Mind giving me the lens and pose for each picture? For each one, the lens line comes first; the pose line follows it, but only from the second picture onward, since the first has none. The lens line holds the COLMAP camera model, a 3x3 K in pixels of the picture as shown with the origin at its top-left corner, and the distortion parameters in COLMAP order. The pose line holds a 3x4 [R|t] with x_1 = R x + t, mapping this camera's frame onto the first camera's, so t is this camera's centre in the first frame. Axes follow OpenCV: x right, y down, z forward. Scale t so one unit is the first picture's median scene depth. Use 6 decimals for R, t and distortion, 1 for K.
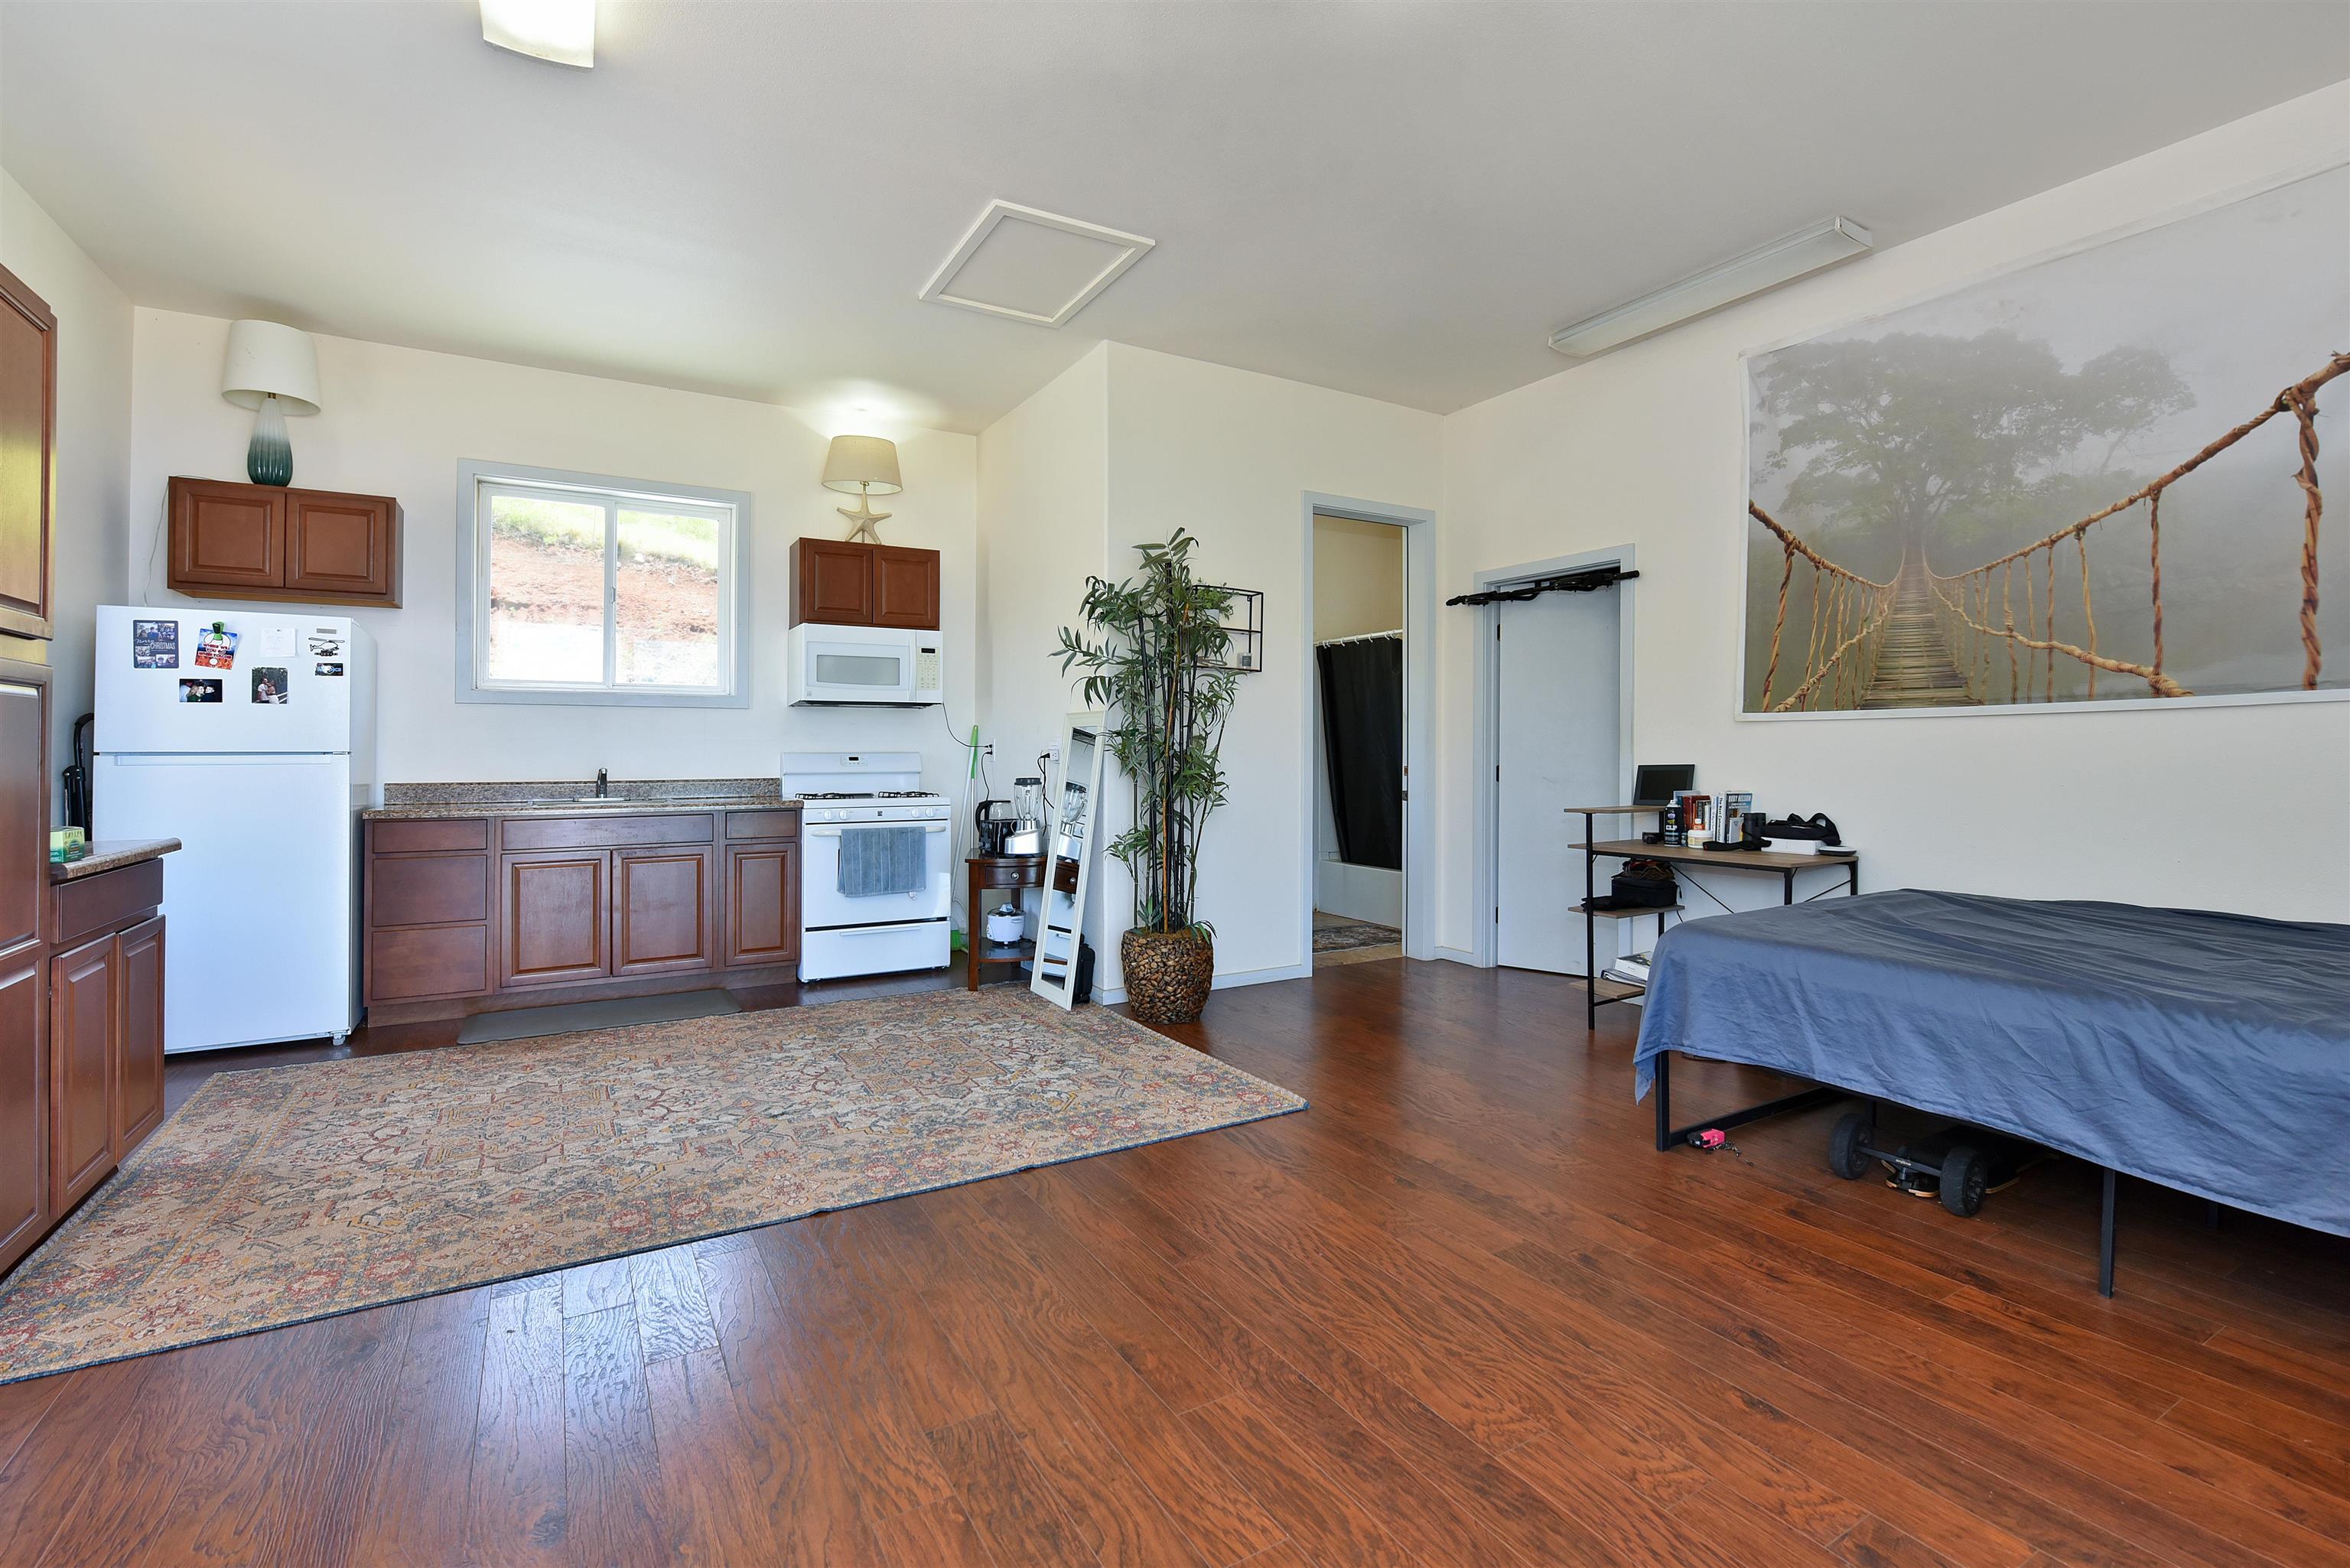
lens RADIAL K [[1016.6, 0, 1180.9], [0, 1016.6, 738.6], [0, 0, 1]] dist [-0.003831, 0.000163]
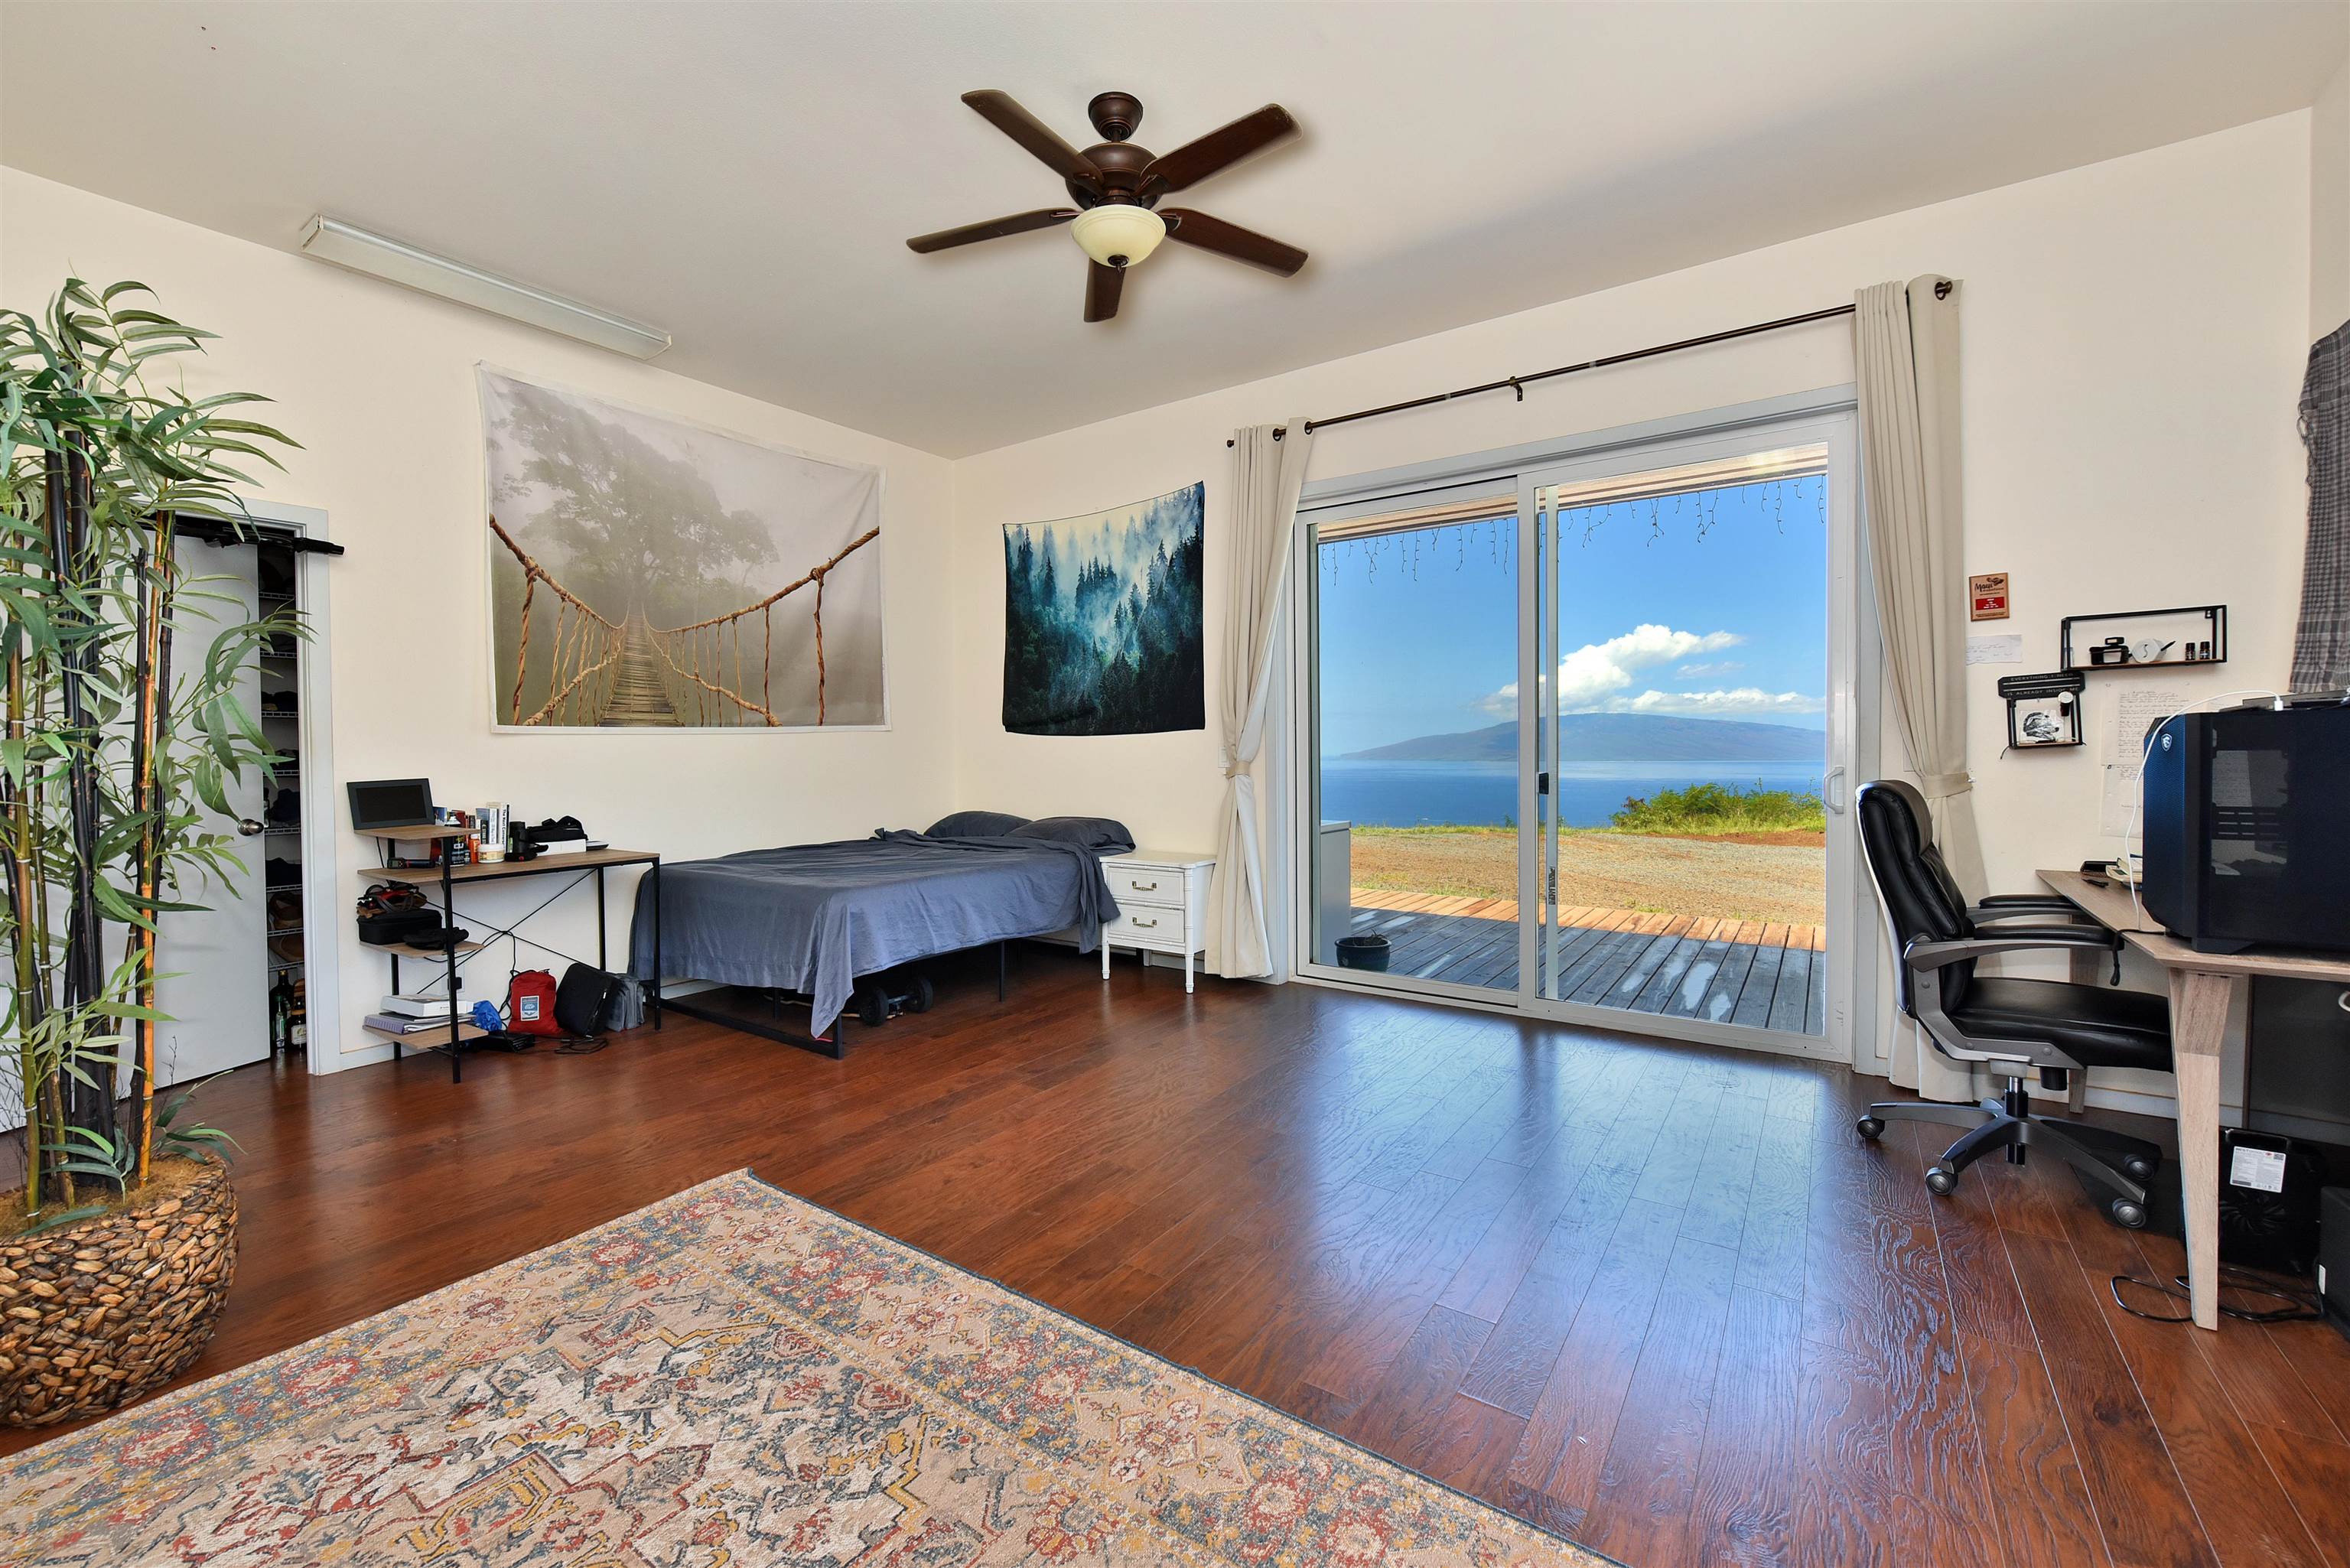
lens RADIAL K [[933.7, 0, 1179.0], [0, 933.7, 771.3], [0, 0, 1]] dist [-0.004716, 0.000052]
pose [[-0.395670, -0.018530, 0.918206, -0.748442], [0.000951, 0.999788, 0.020587, 0.003116], [-0.918392, 0.009018, -0.395569, 0.980093]]
